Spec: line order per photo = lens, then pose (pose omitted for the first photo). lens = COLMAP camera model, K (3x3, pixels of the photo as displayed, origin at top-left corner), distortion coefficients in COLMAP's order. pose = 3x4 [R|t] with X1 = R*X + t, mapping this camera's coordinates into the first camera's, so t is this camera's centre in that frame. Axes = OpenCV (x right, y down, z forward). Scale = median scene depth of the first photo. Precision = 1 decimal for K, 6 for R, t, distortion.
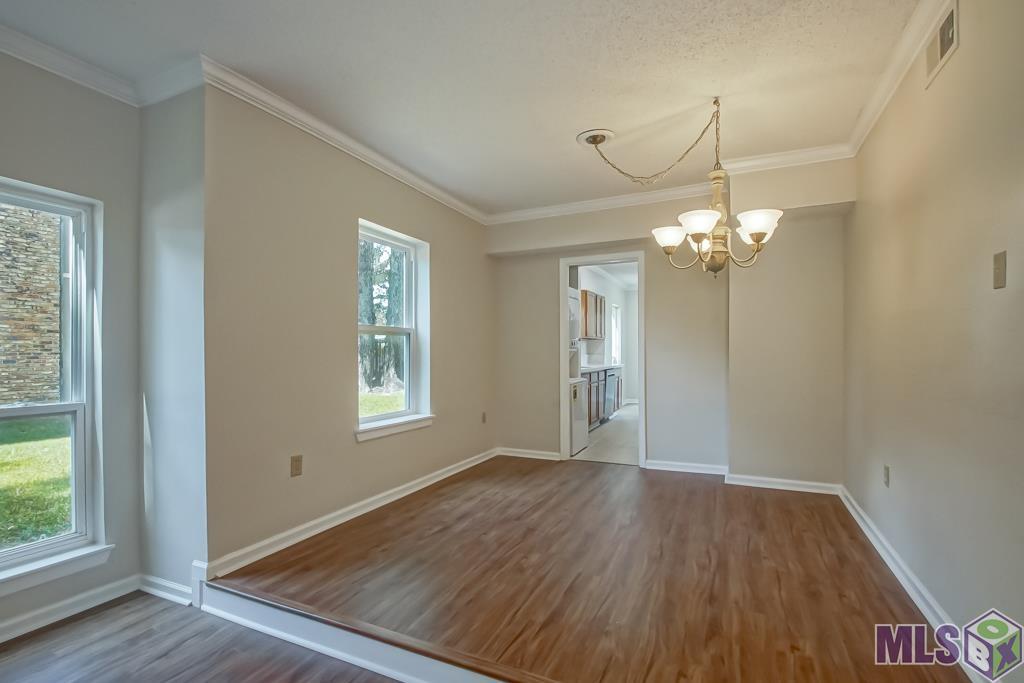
lens RADIAL K [[469.2, 0, 511.4], [0, 469.2, 351.7], [0, 0, 1]] dist [0.002299, -0.000361]
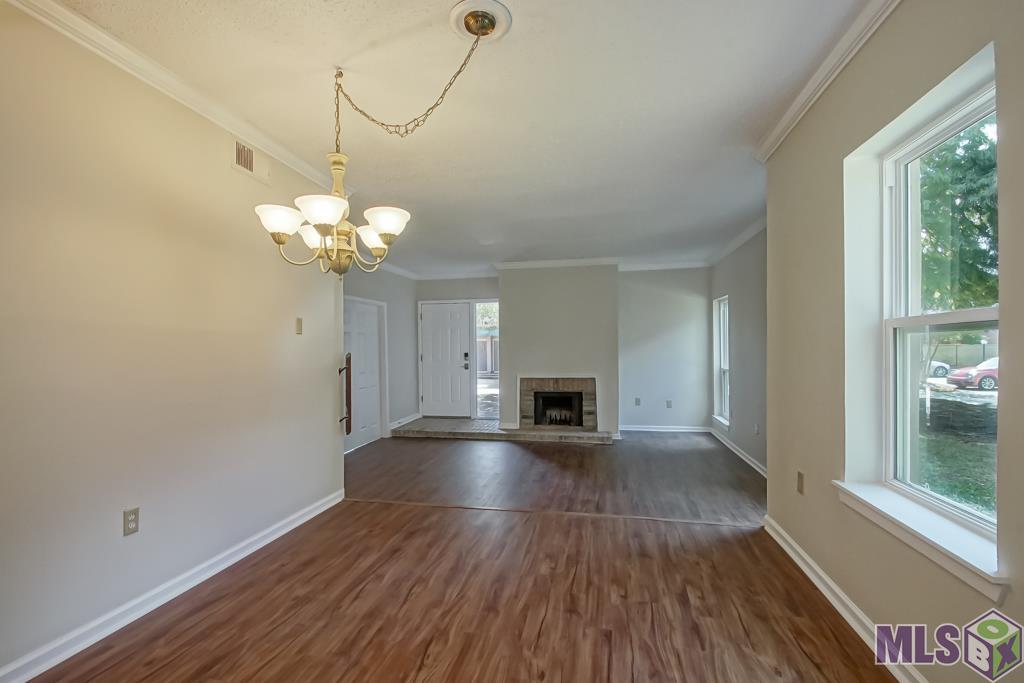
lens RADIAL K [[469.2, 0, 509.5], [0, 469.2, 346.4], [0, 0, 1]] dist [0.002299, -0.000361]
pose [[-0.972063, 0.008462, -0.234567, 0.345569], [0.010225, 0.999928, -0.006298, -0.026568], [0.234496, -0.008520, -0.972080, 1.930954]]
